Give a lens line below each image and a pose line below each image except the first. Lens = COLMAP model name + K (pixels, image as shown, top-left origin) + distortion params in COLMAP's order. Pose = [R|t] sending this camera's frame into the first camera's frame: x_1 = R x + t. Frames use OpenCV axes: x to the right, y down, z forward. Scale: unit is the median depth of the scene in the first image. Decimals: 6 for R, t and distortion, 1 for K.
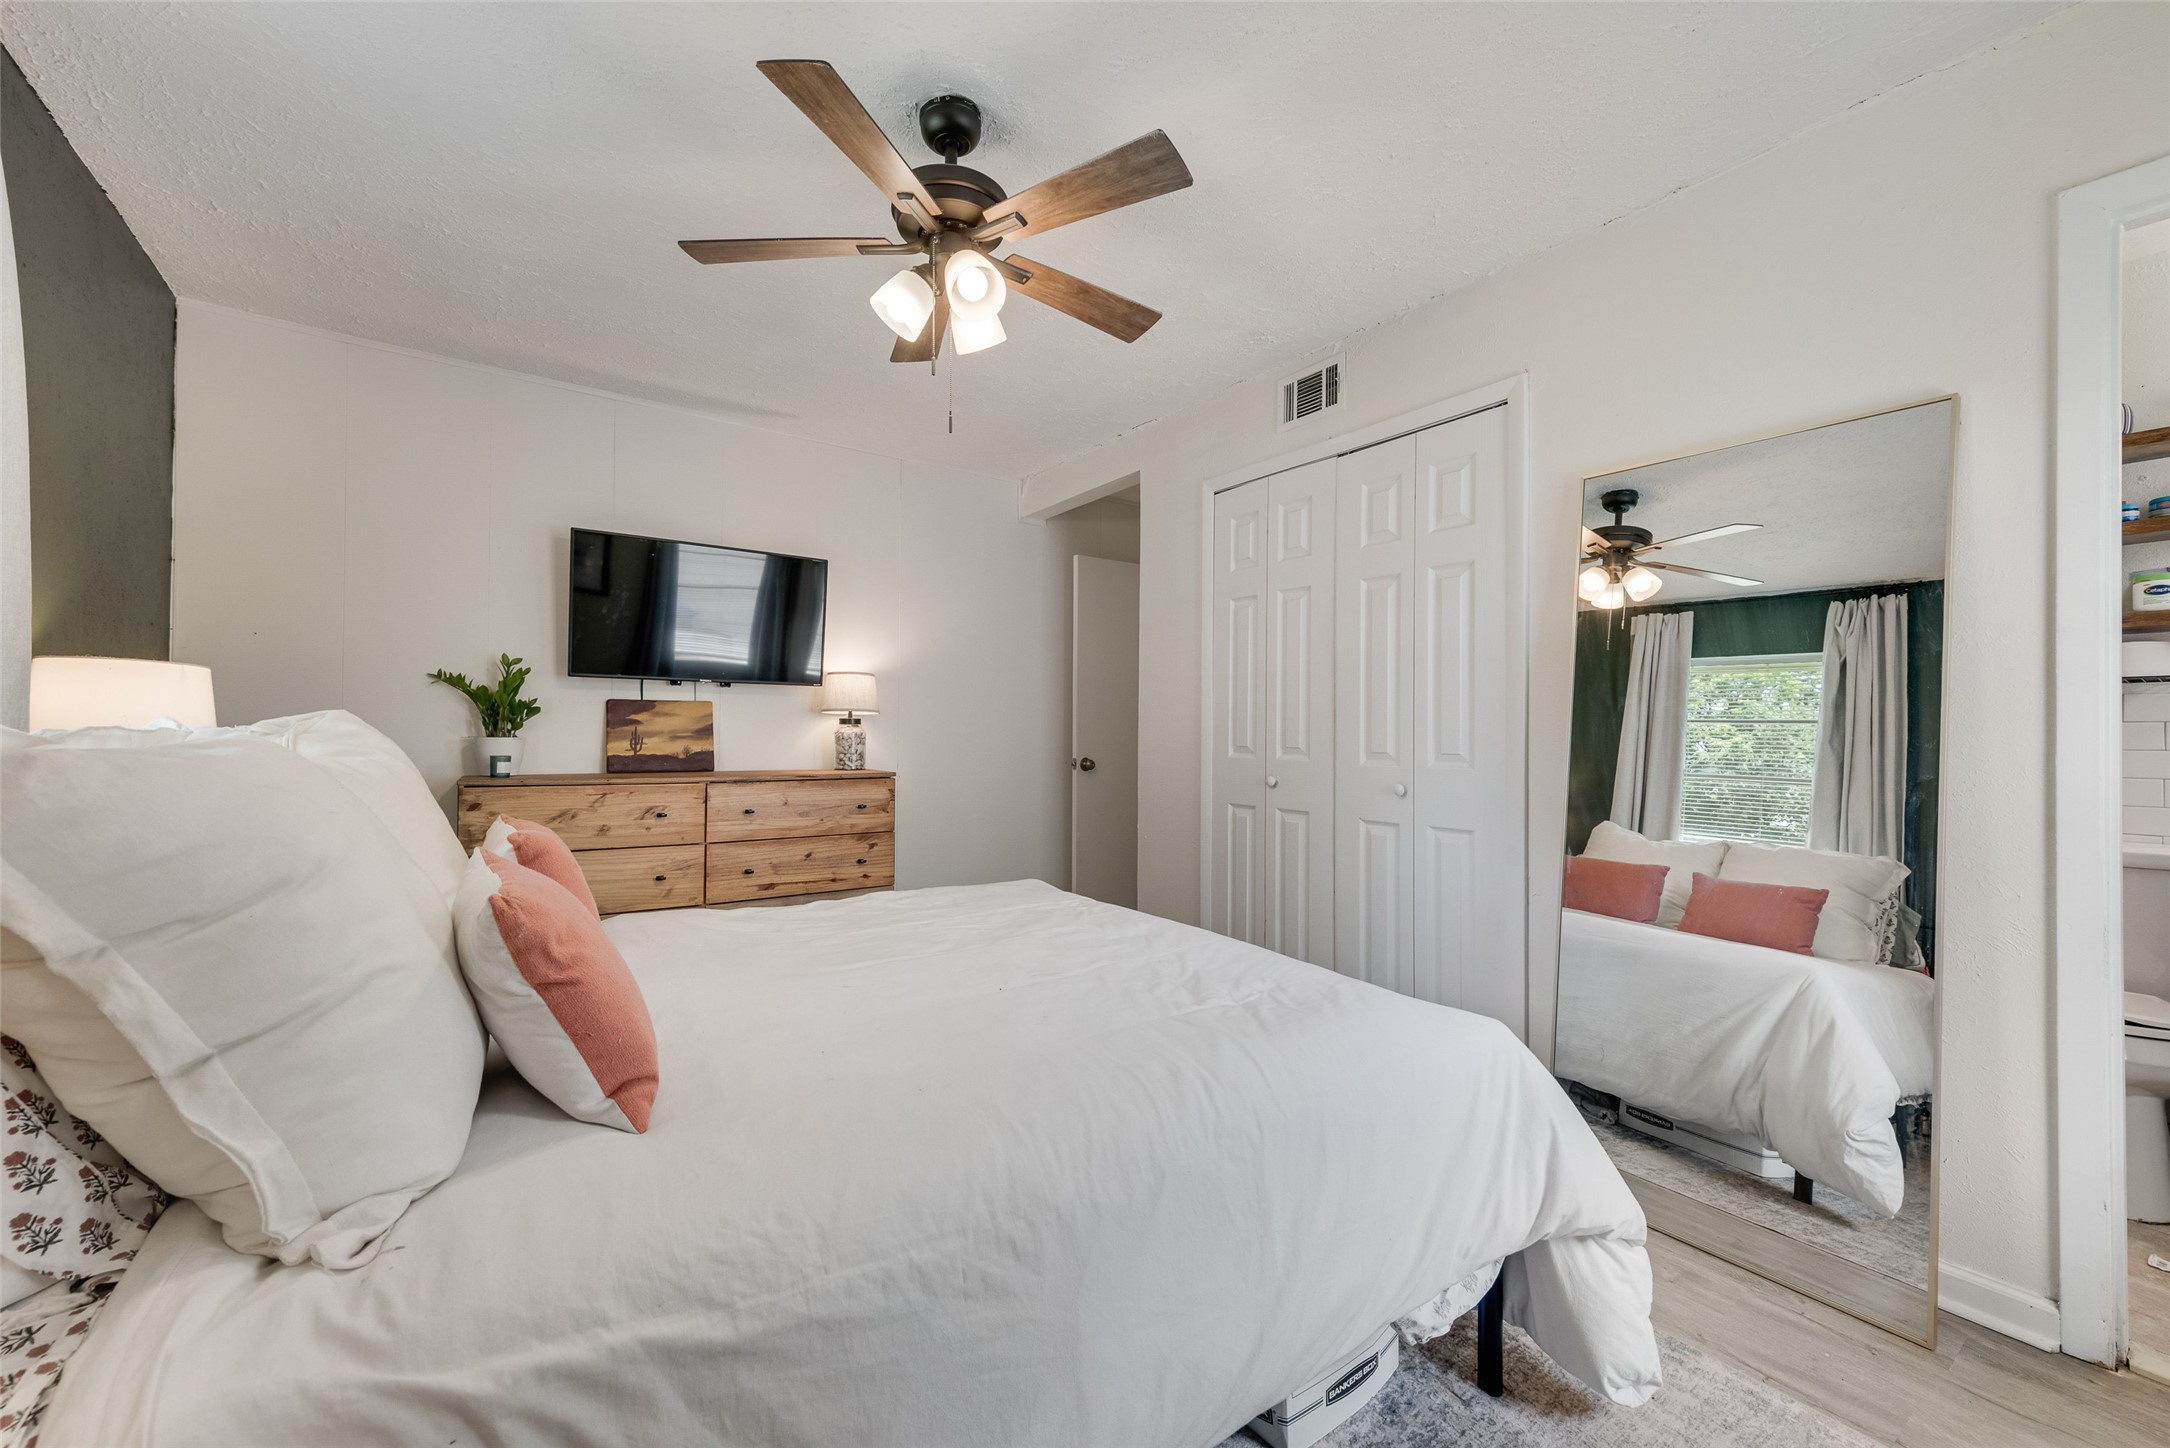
lens RADIAL K [[847.2, 0, 1083.8], [0, 847.2, 737.1], [0, 0, 1]] dist [0.021126, -0.009144]
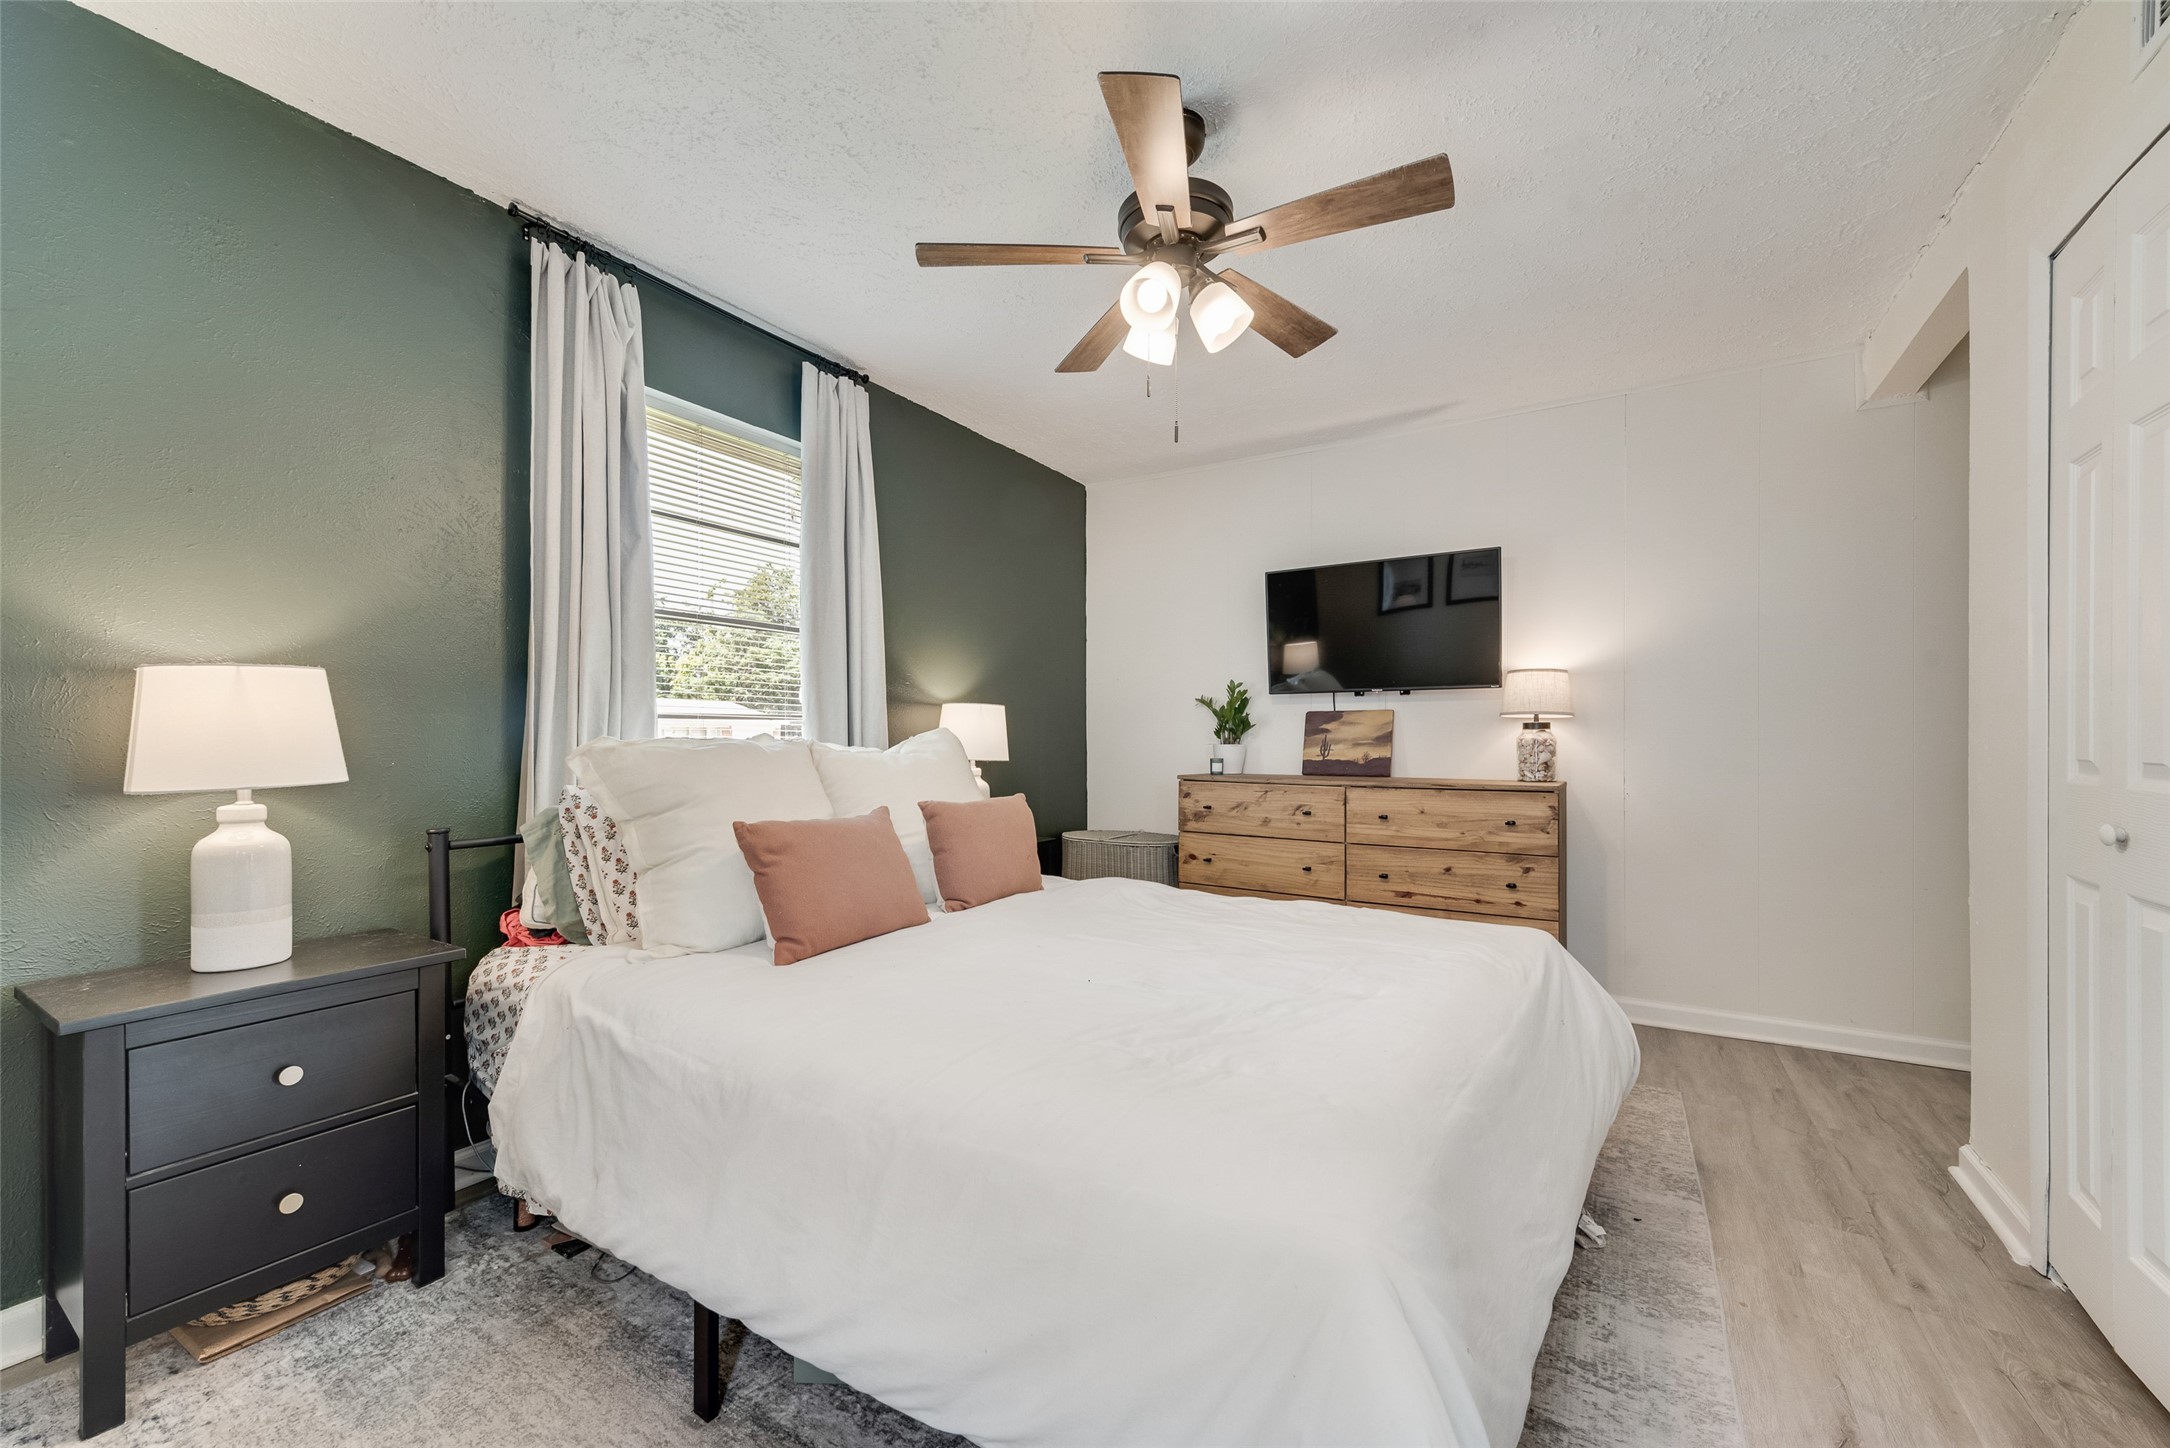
lens RADIAL K [[856.4, 0, 1093.7], [0, 856.4, 755.2], [0, 0, 1]] dist [0.019743, -0.009530]
pose [[0.393373, 0.010146, -0.919323, 0.401665], [-0.000782, 0.999942, 0.010701, 0.002854], [0.919378, -0.003490, 0.393359, 0.269128]]
